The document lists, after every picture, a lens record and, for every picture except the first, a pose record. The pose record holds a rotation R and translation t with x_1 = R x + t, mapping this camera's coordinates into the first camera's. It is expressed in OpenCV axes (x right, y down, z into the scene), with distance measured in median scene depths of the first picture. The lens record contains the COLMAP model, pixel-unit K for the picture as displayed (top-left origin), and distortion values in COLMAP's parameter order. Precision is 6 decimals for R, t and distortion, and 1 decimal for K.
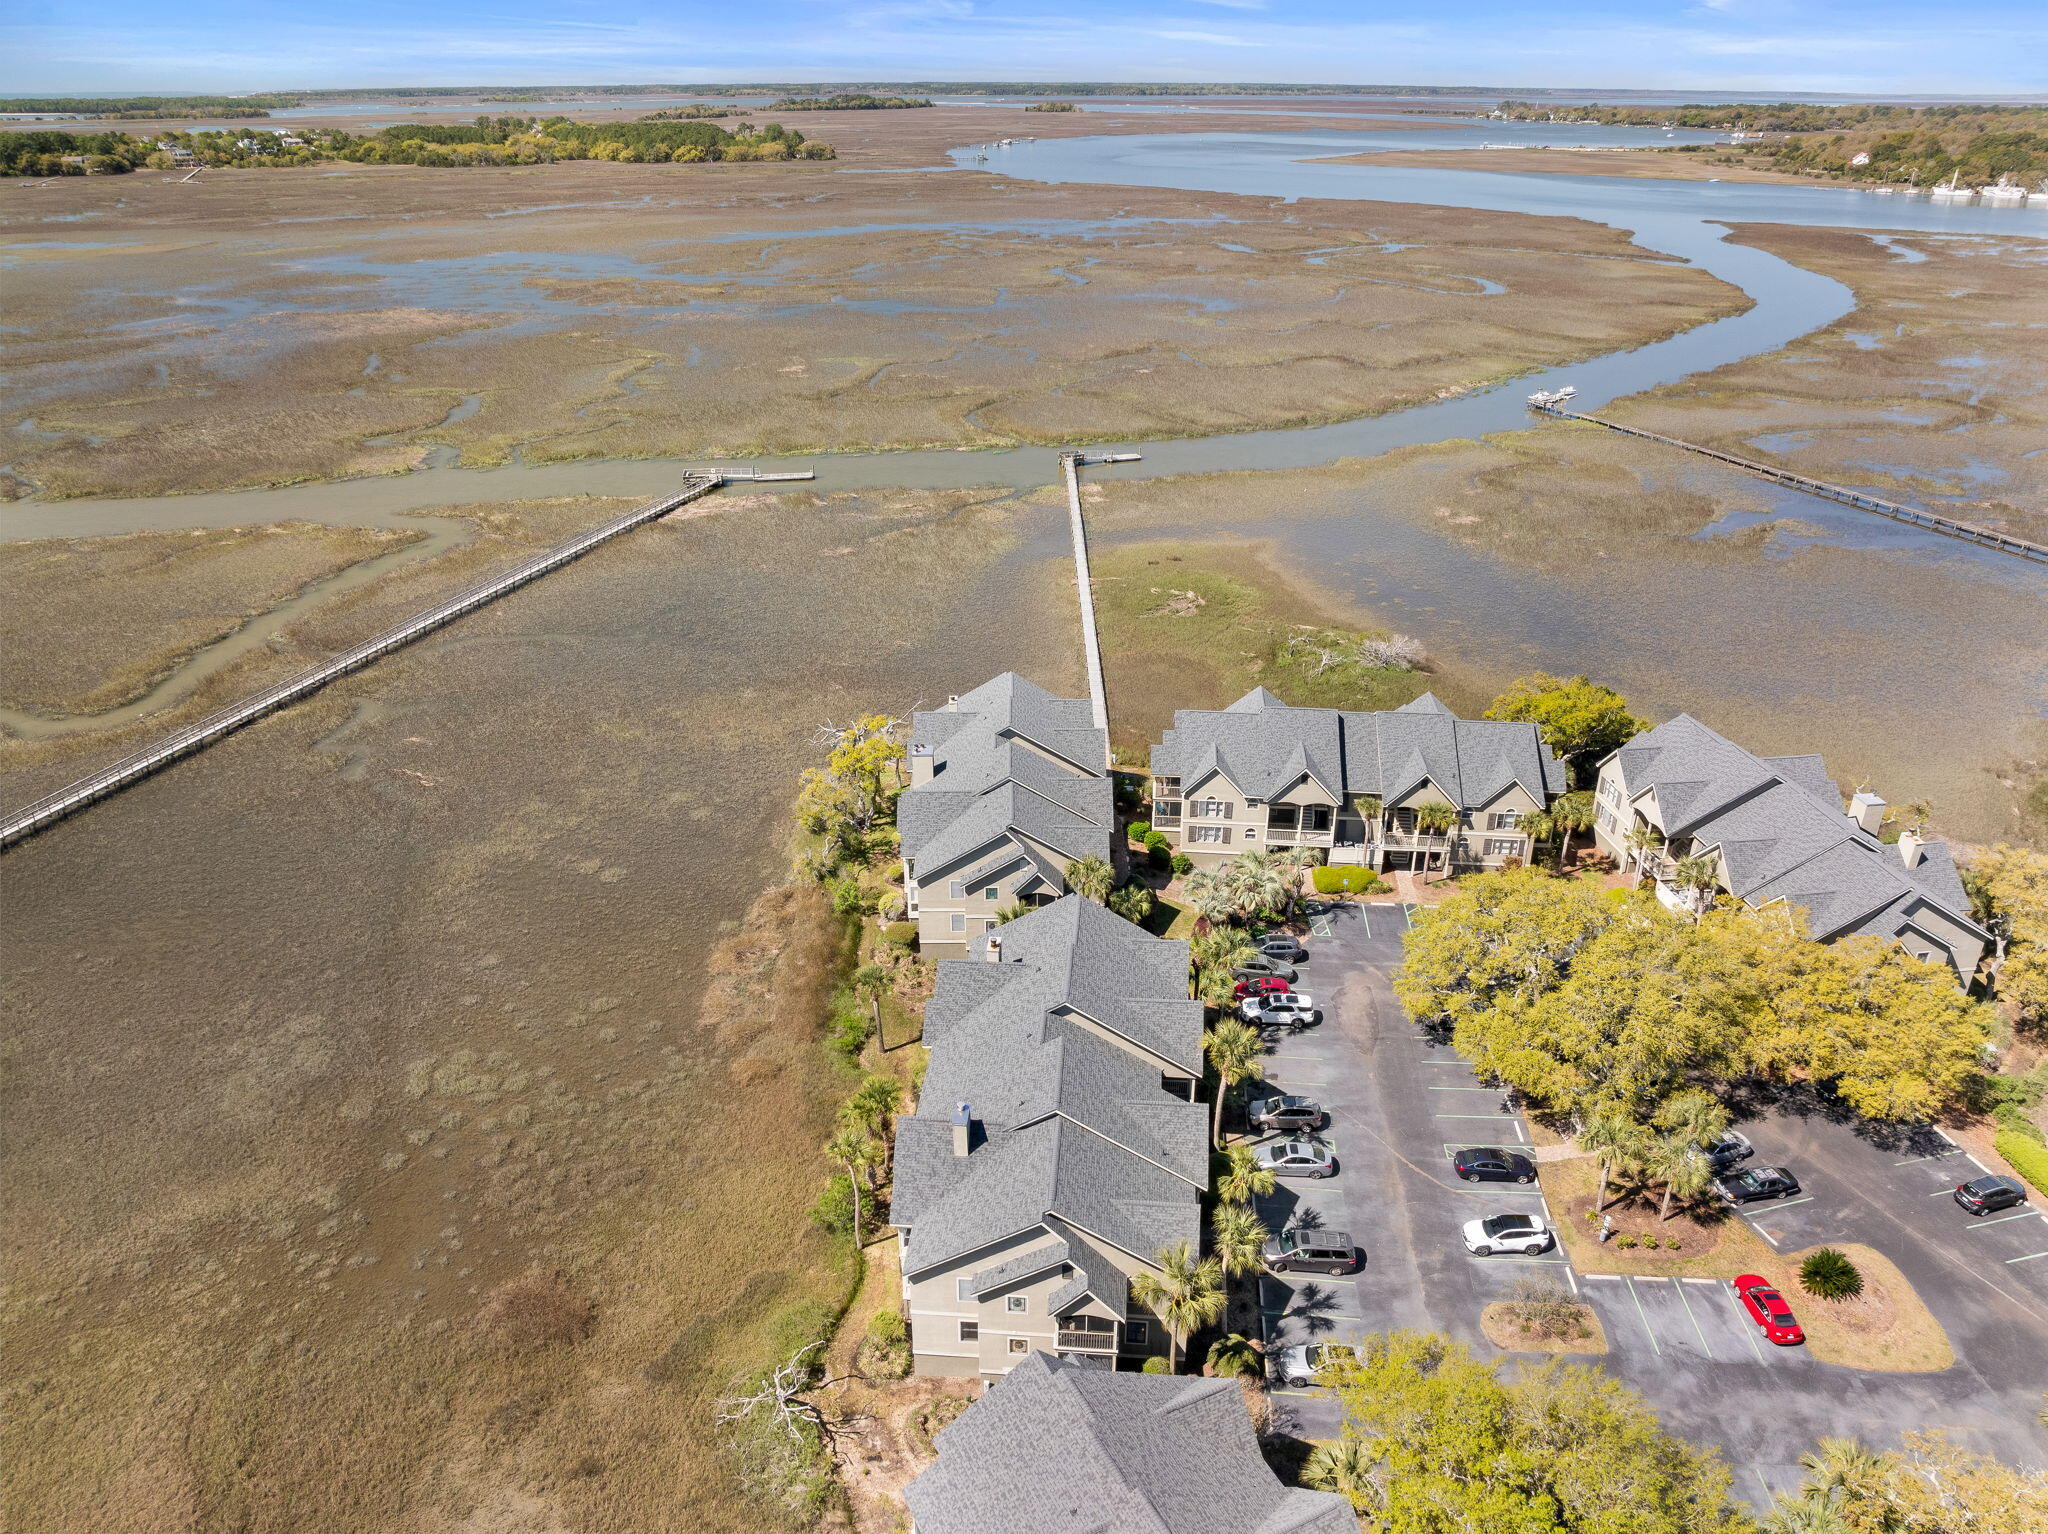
lens RADIAL K [[1443.7, 0, 1013.7], [0, 1443.7, 782.0], [0, 0, 1]] dist [-0.046543, 0.017760]
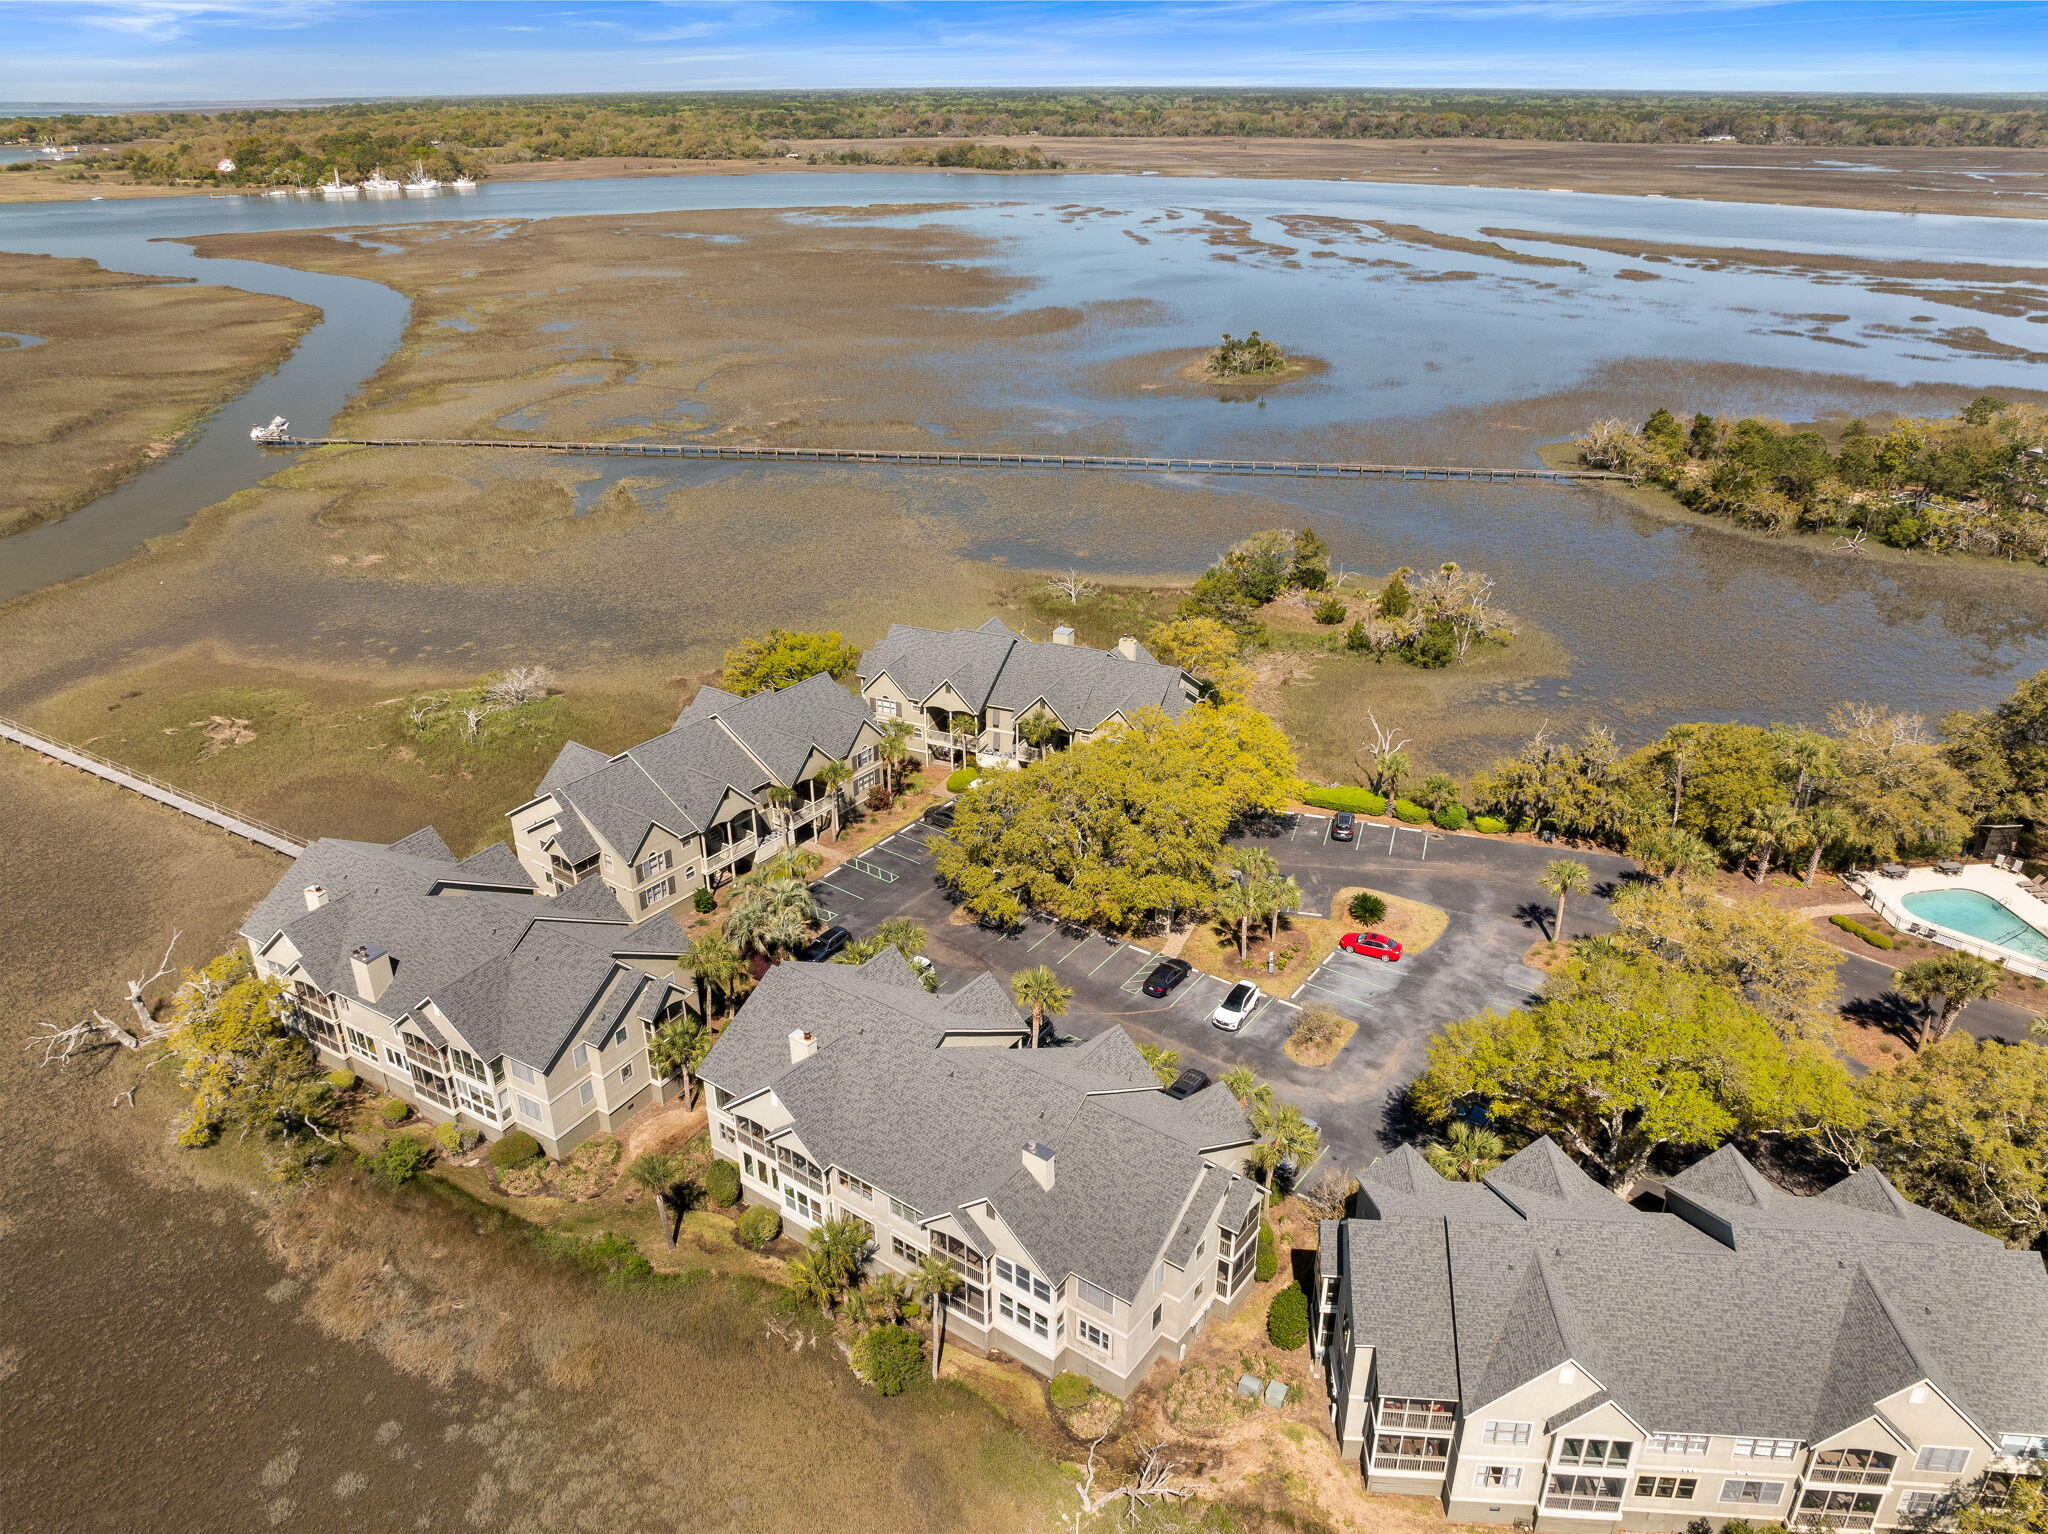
lens RADIAL K [[1443.7, 0, 1021.1], [0, 1443.7, 772.3], [0, 0, 1]] dist [-0.046543, 0.017760]
pose [[0.512796, -0.373836, 0.772843, -0.442053], [0.381914, 0.905568, 0.184630, -0.118137], [-0.768884, 0.200482, 0.607145, 0.230021]]
